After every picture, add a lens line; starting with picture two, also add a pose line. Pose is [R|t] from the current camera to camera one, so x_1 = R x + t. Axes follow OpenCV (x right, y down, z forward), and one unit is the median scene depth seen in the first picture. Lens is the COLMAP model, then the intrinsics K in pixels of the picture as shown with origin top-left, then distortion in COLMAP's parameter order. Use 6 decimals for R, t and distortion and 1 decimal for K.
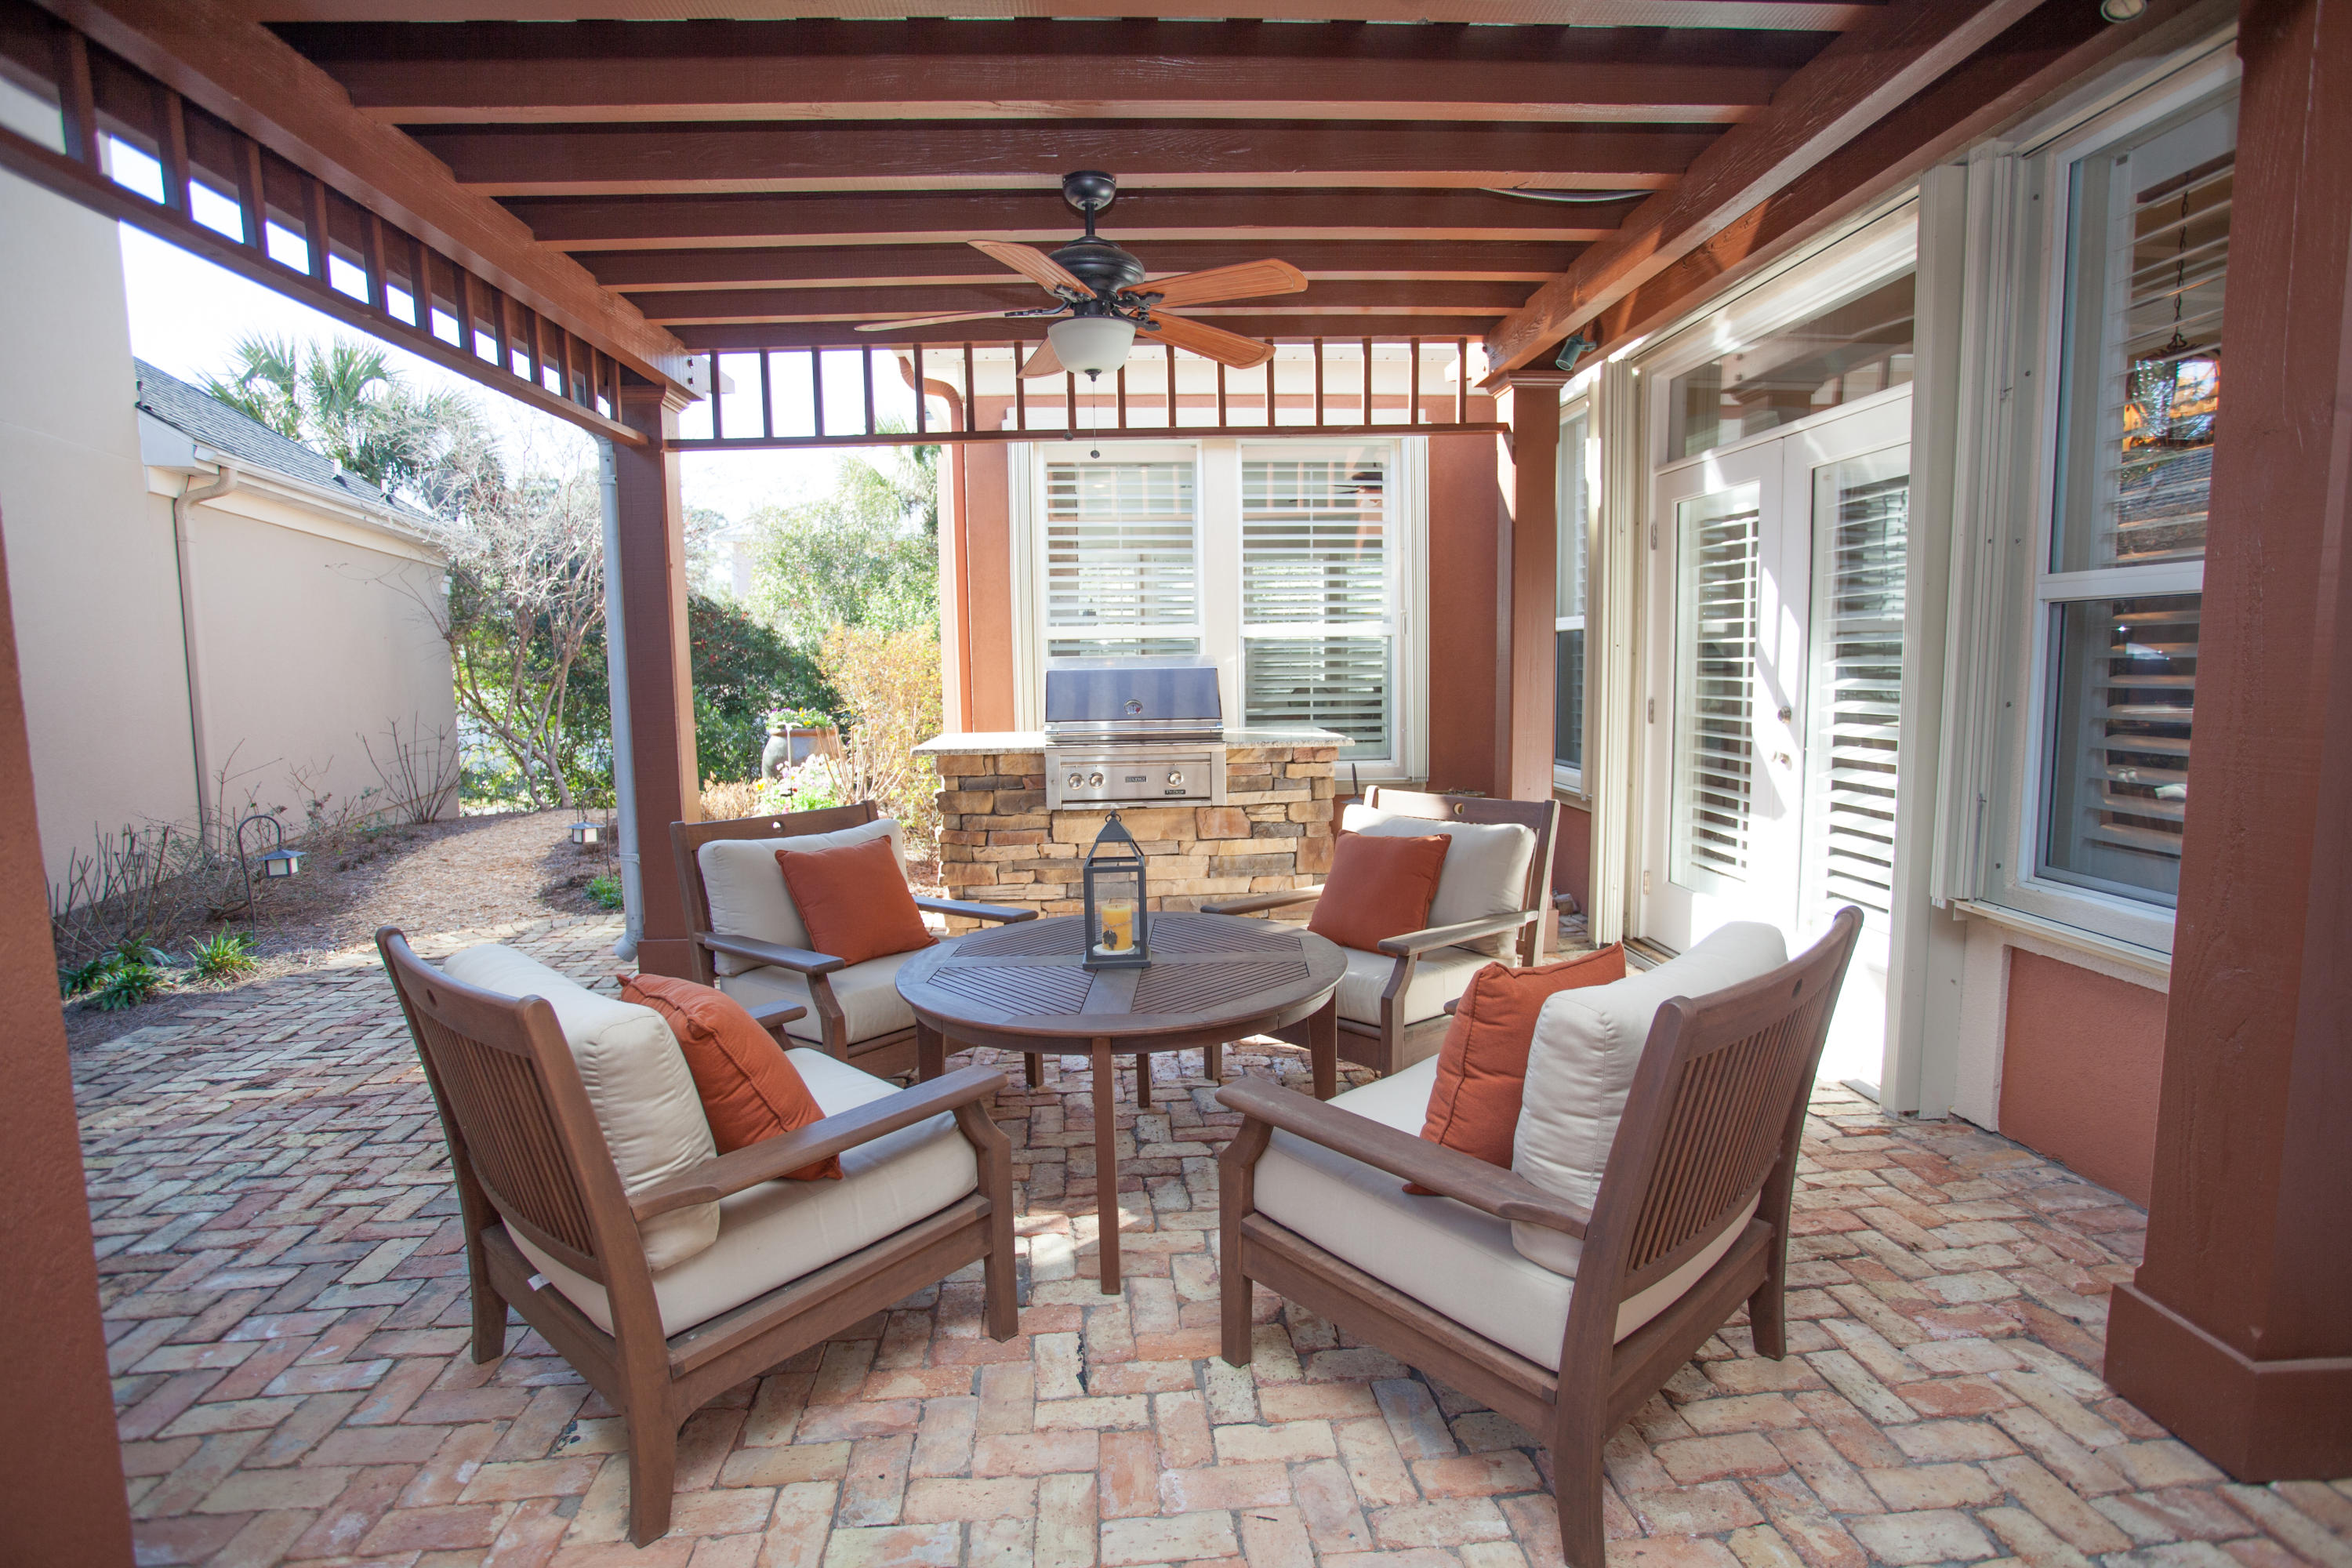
lens RADIAL K [[1140.9, 0, 1186.8], [0, 1140.9, 778.9], [0, 0, 1]] dist [-0.062808, 0.023392]
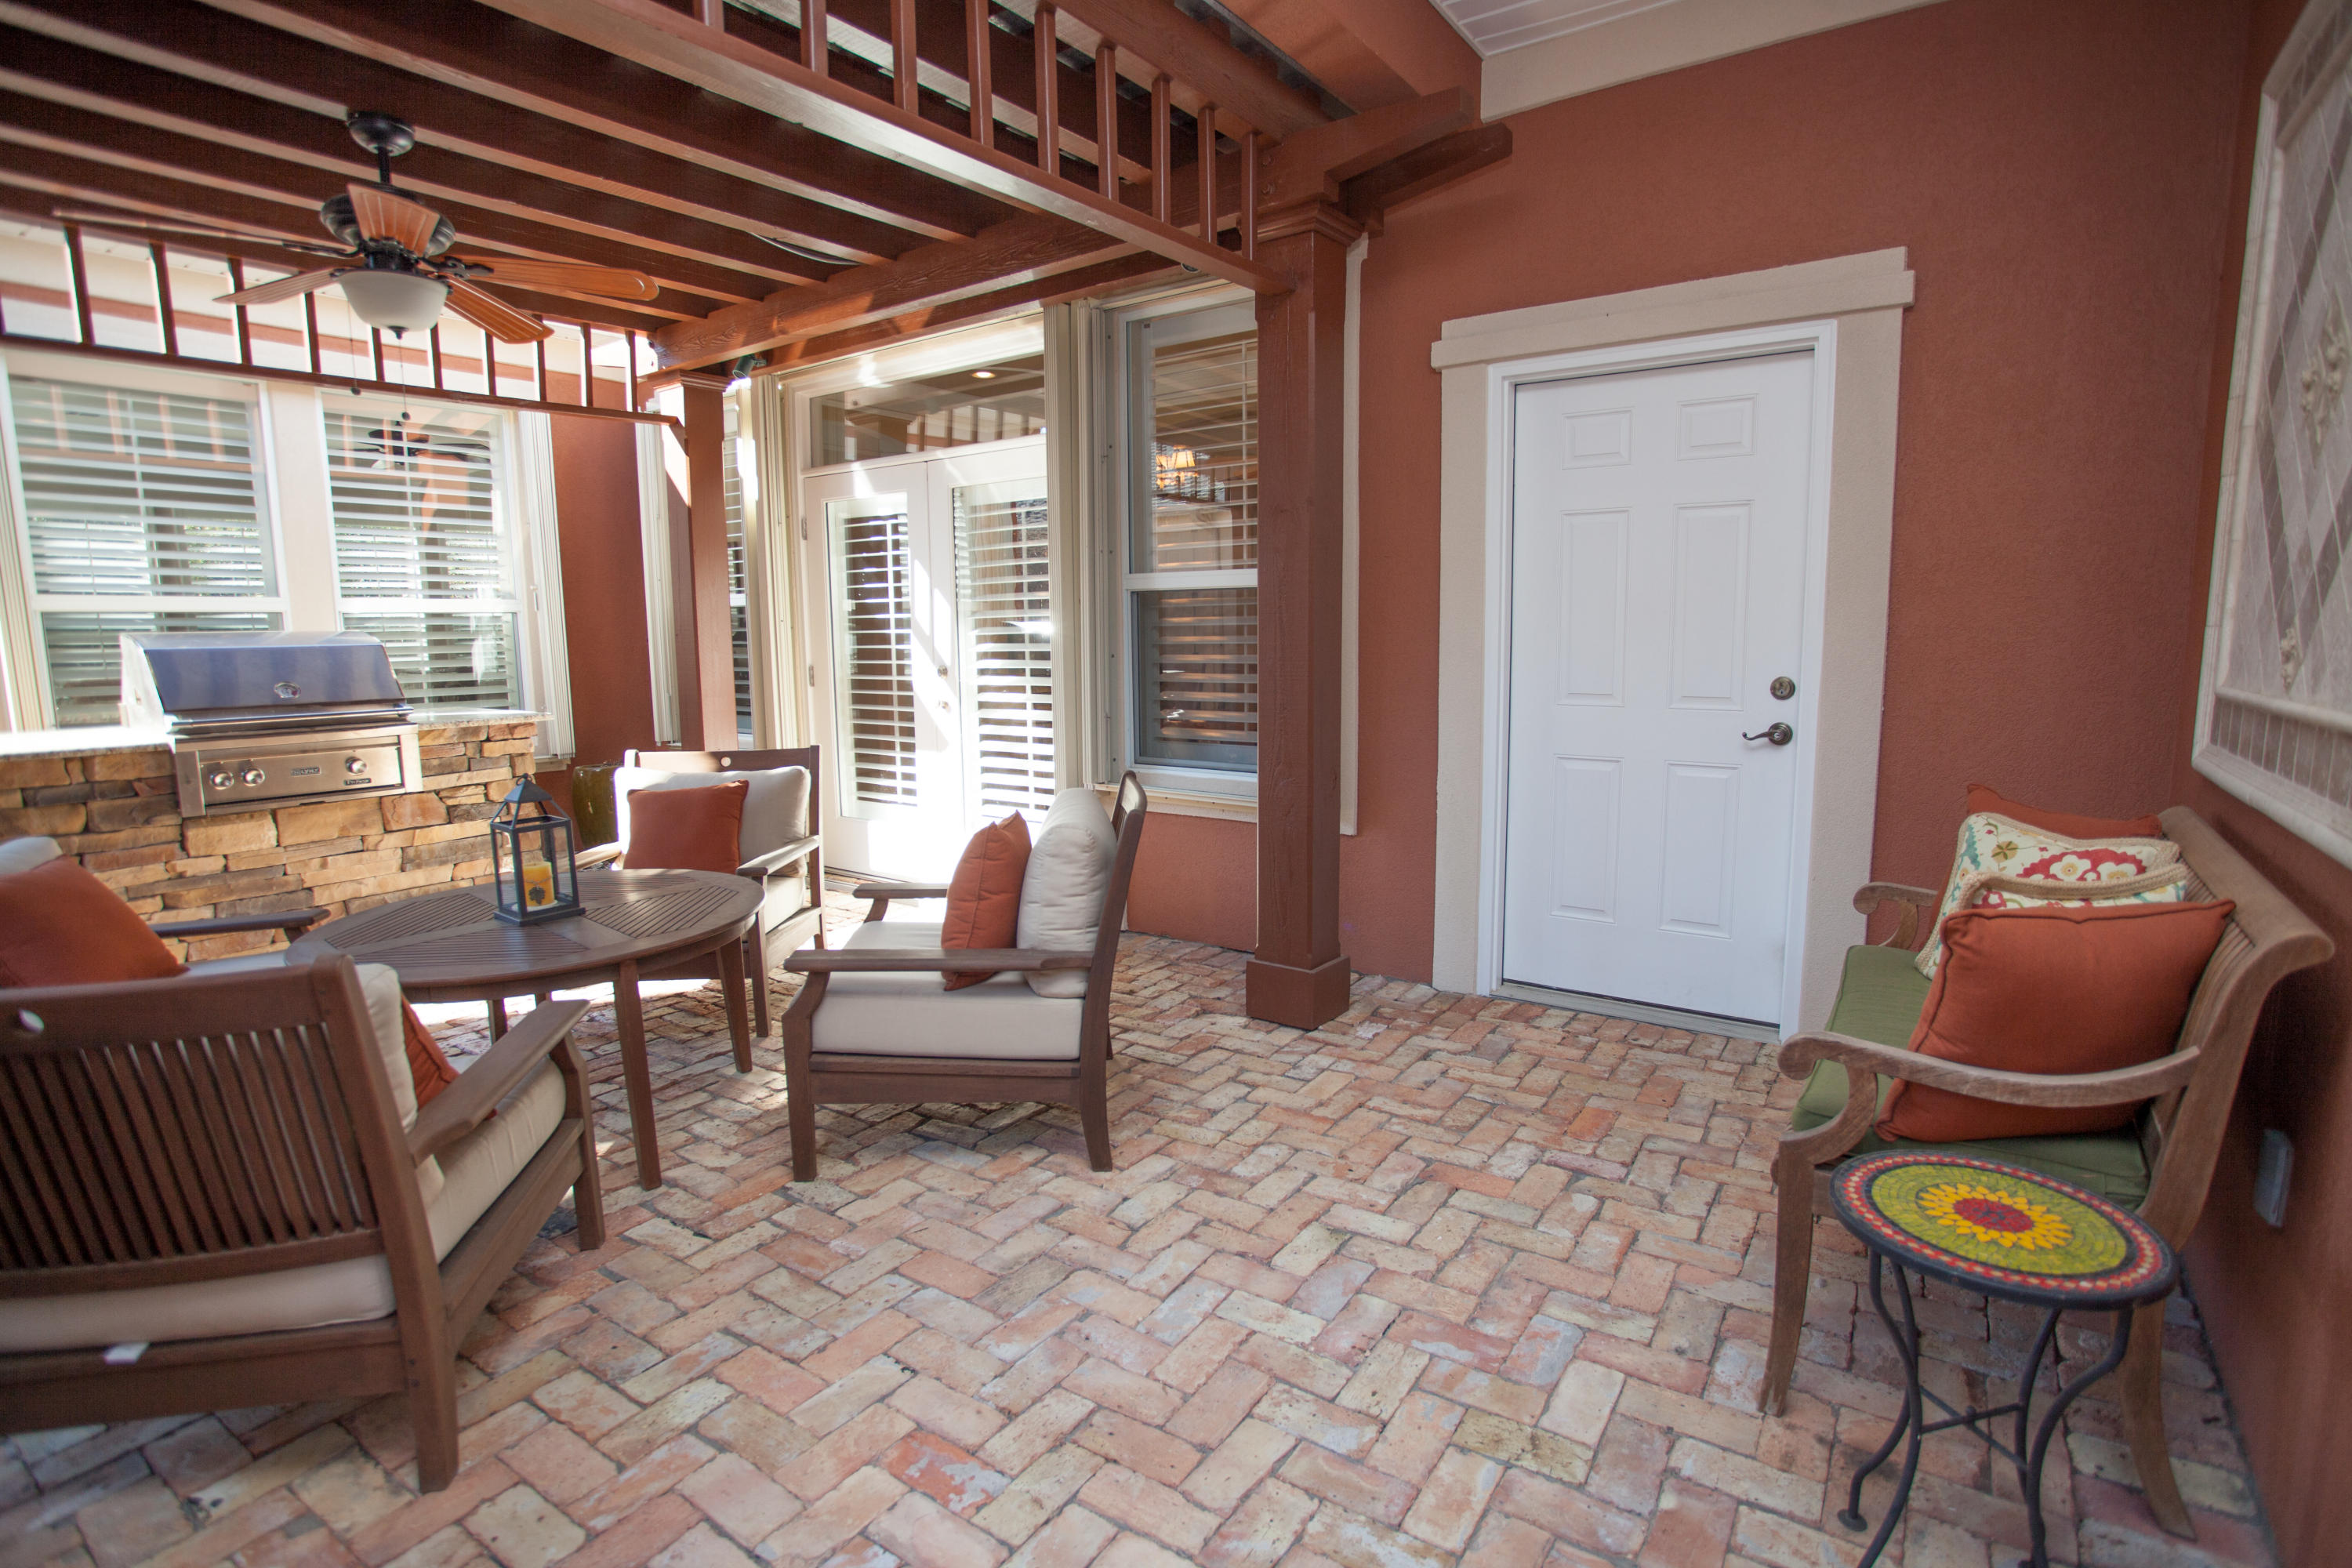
lens RADIAL K [[1136.9, 0, 1180.9], [0, 1136.9, 789.7], [0, 0, 1]] dist [-0.075606, 0.035722]
pose [[0.642038, -0.101278, 0.759954, -0.259915], [0.081781, 0.994628, 0.063461, 0.016045], [-0.762299, 0.021405, 0.646871, -0.064869]]
